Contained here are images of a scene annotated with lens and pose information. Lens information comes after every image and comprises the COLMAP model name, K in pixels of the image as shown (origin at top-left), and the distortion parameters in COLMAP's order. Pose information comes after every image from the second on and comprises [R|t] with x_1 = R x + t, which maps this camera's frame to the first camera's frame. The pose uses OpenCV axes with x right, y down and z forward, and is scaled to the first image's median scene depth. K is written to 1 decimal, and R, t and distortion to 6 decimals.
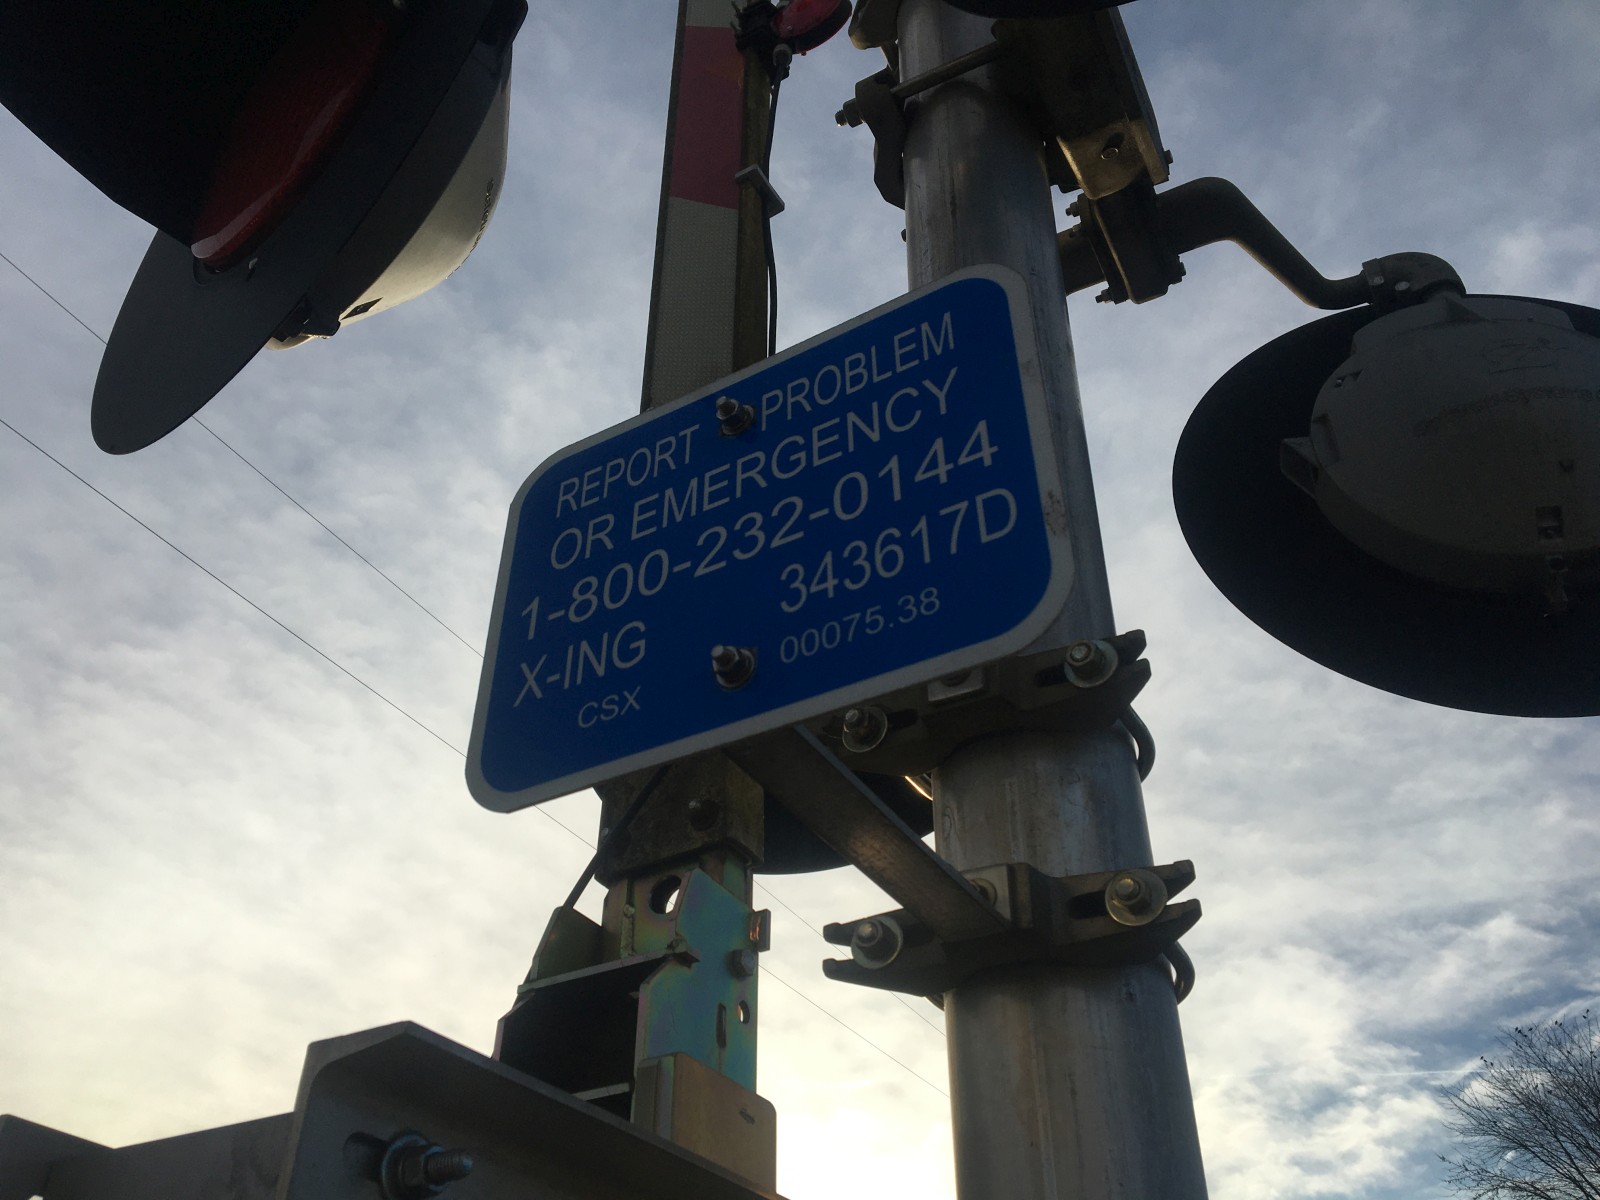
lens RADIAL K [[1326.3, 0, 801.0], [0, 1326.3, 620.3], [0, 0, 1]] dist [0.087545, -0.134282]
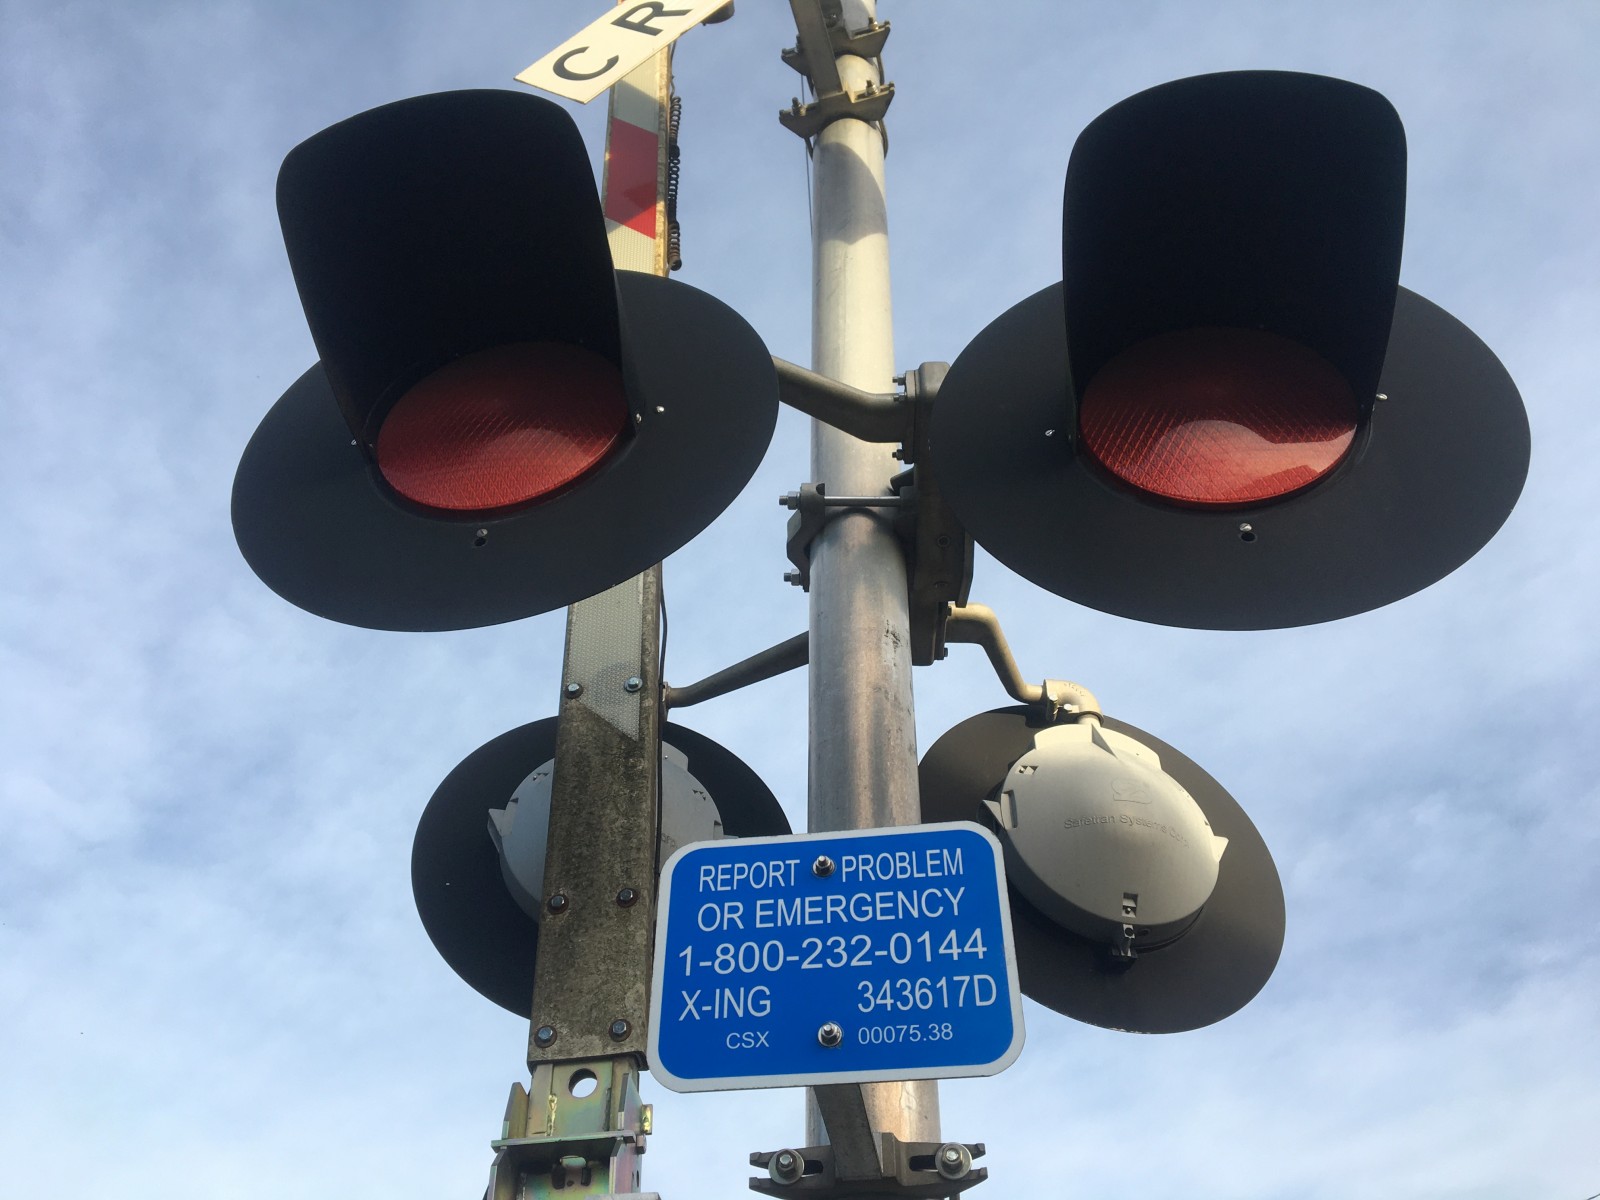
lens RADIAL K [[1326.3, 0, 779.1], [0, 1326.3, 575.1], [0, 0, 1]] dist [0.087545, -0.134282]
pose [[0.929458, 0.258029, 0.263682, -0.715716], [-0.234137, 0.964905, -0.118907, -0.321040], [-0.285110, 0.048781, 0.957253, -0.730137]]
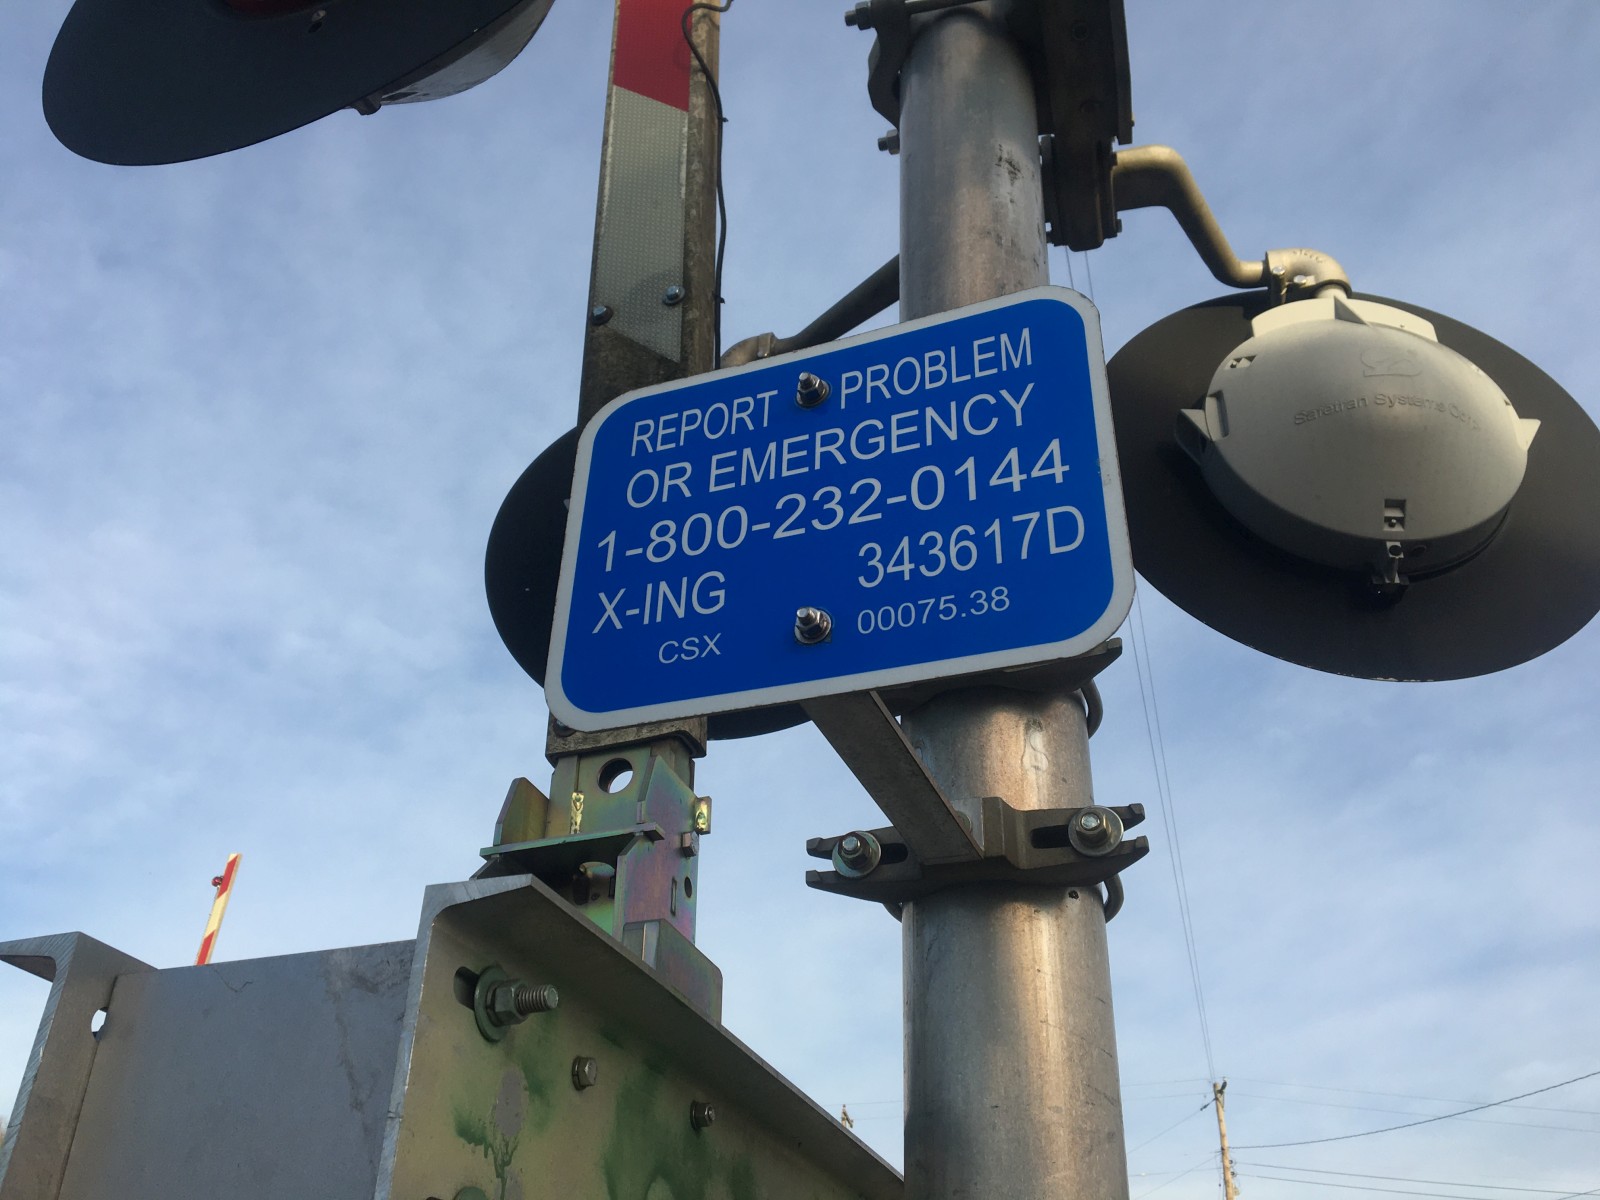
lens RADIAL K [[1326.3, 0, 788.0], [0, 1326.3, 599.7], [0, 0, 1]] dist [0.087545, -0.134282]
pose [[0.988044, 0.111056, 0.106942, -0.181415], [-0.120636, 0.988814, 0.087713, -0.080875], [-0.096004, -0.099566, 0.990389, -0.107139]]
